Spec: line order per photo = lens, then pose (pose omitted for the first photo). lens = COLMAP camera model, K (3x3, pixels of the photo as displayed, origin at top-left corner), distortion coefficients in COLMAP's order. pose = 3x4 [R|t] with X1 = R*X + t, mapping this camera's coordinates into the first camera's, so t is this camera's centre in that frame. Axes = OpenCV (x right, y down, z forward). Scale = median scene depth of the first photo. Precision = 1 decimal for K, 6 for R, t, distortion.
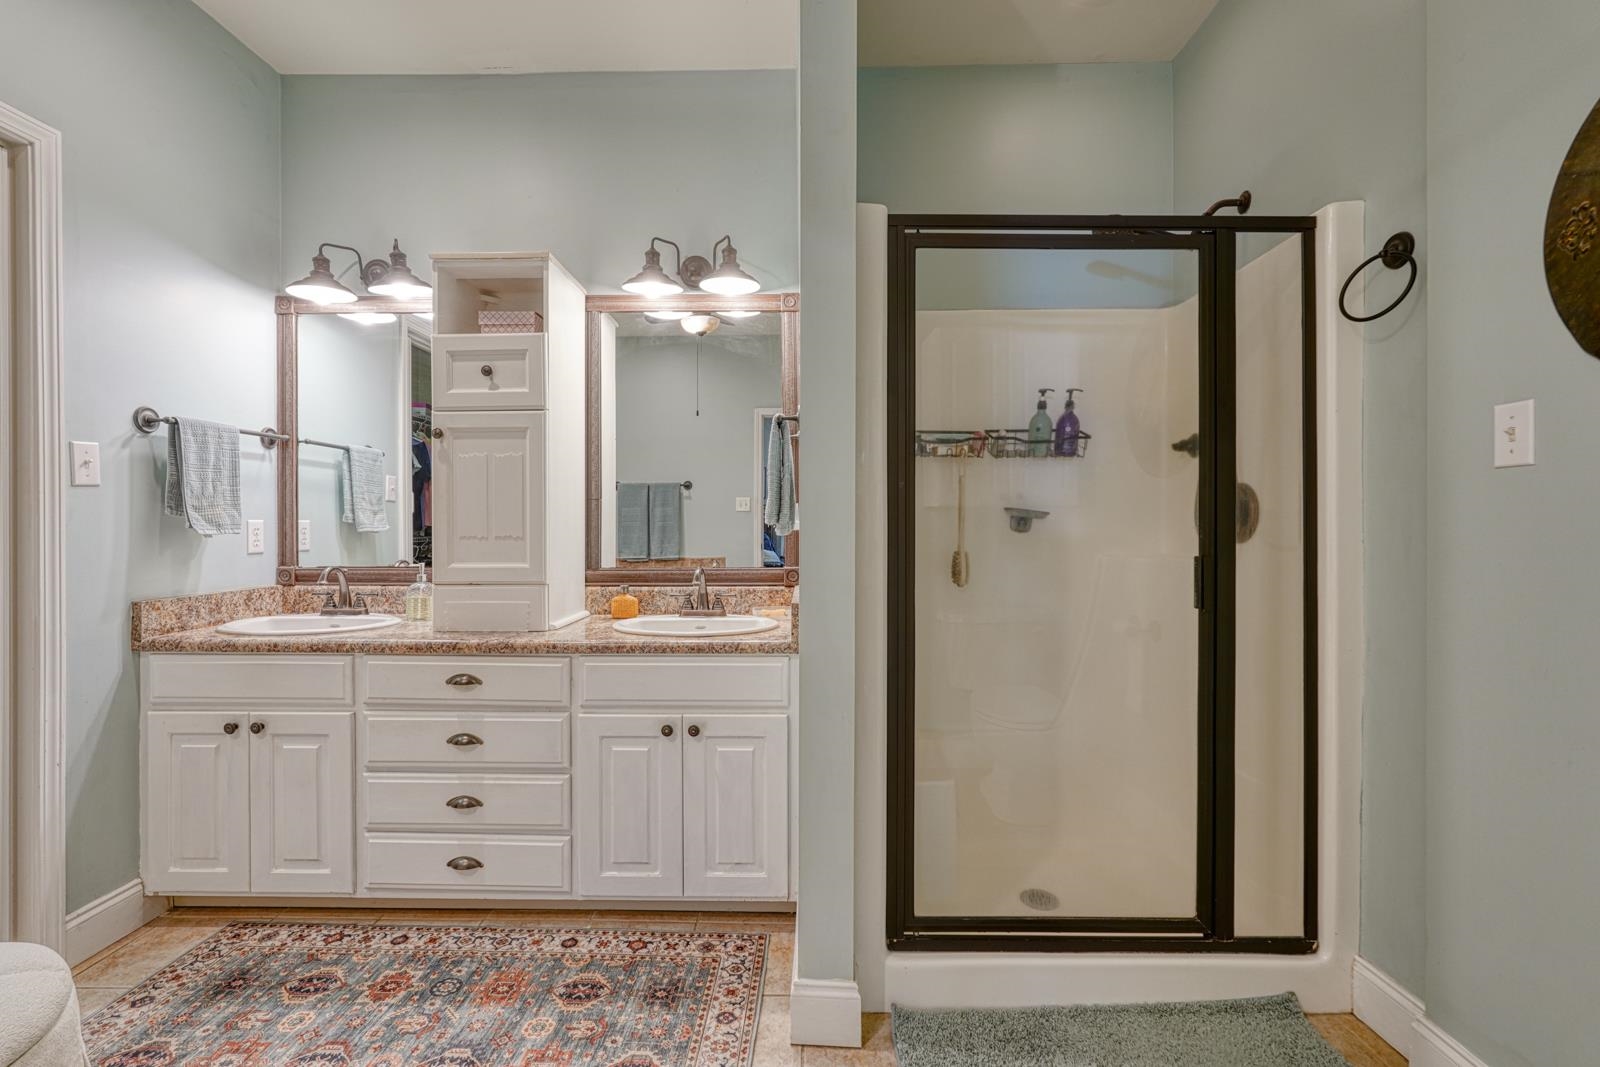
lens RADIAL K [[712.6, 0, 793.3], [0, 712.6, 531.7], [0, 0, 1]] dist [-0.021347, 0.011746]
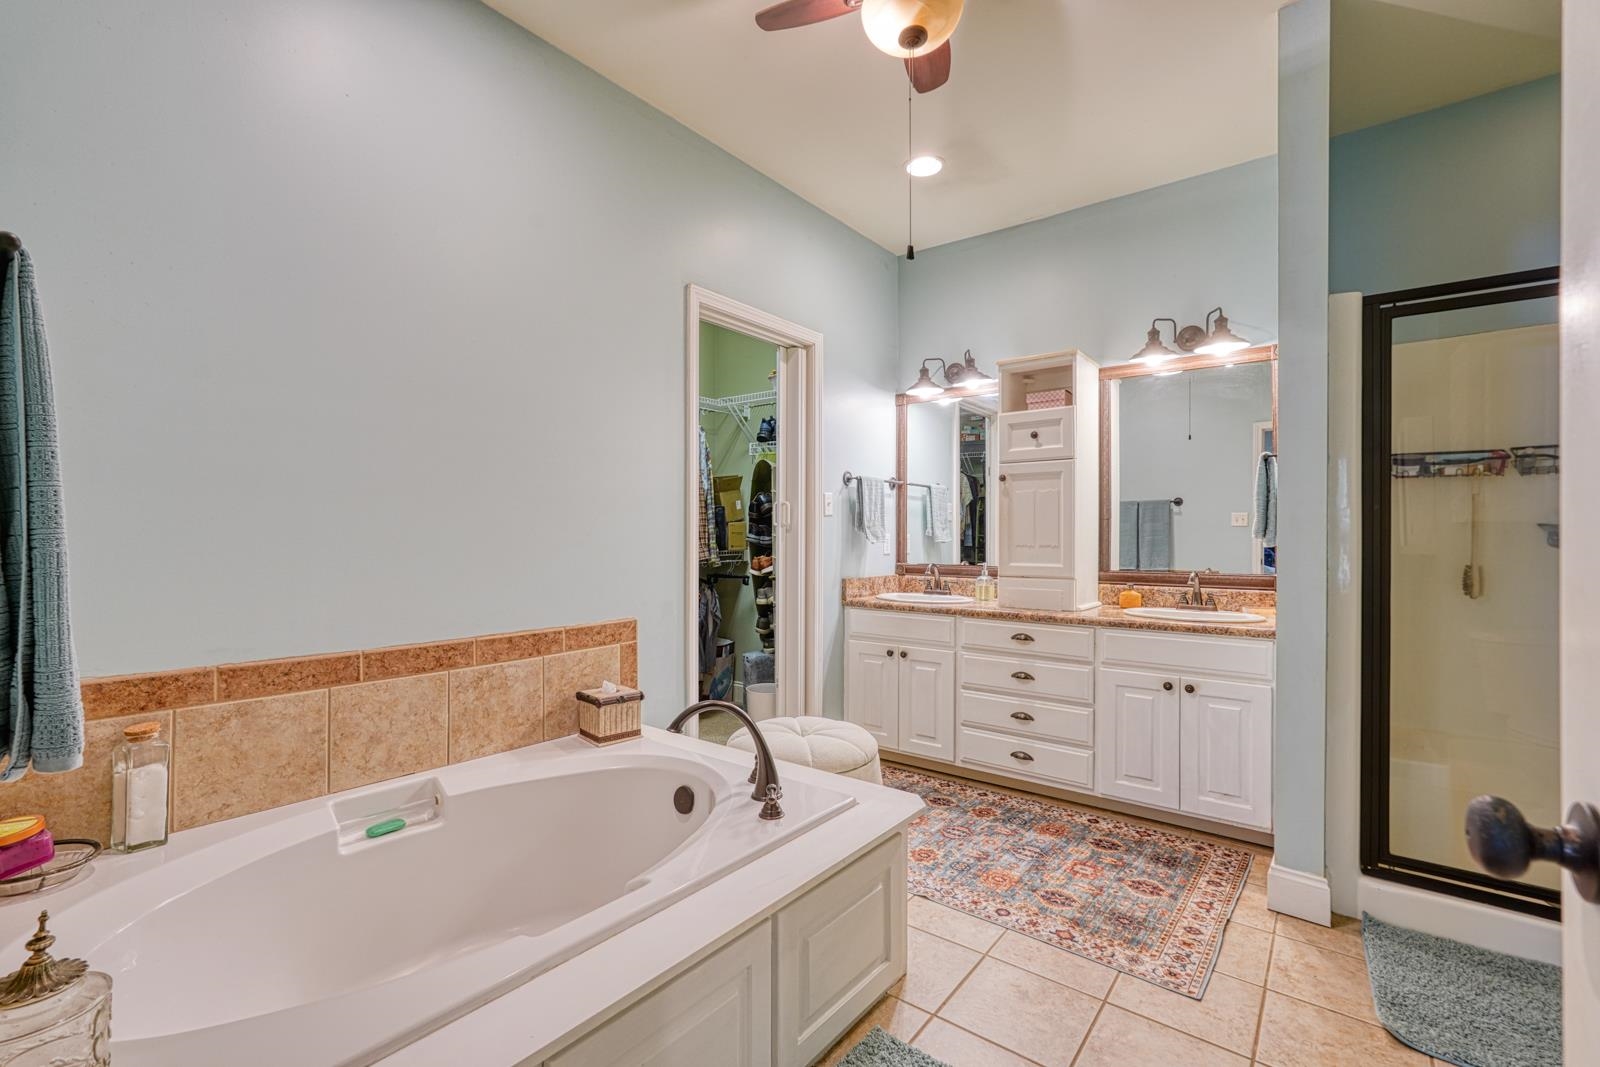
lens RADIAL K [[712.6, 0, 793.3], [0, 712.6, 531.7], [0, 0, 1]] dist [-0.021347, 0.011746]
pose [[0.803089, 0.000581, -0.595859, 0.058349], [-0.012209, 0.999806, -0.015481, 0.007652], [0.595734, 0.019707, 0.802940, -0.542317]]
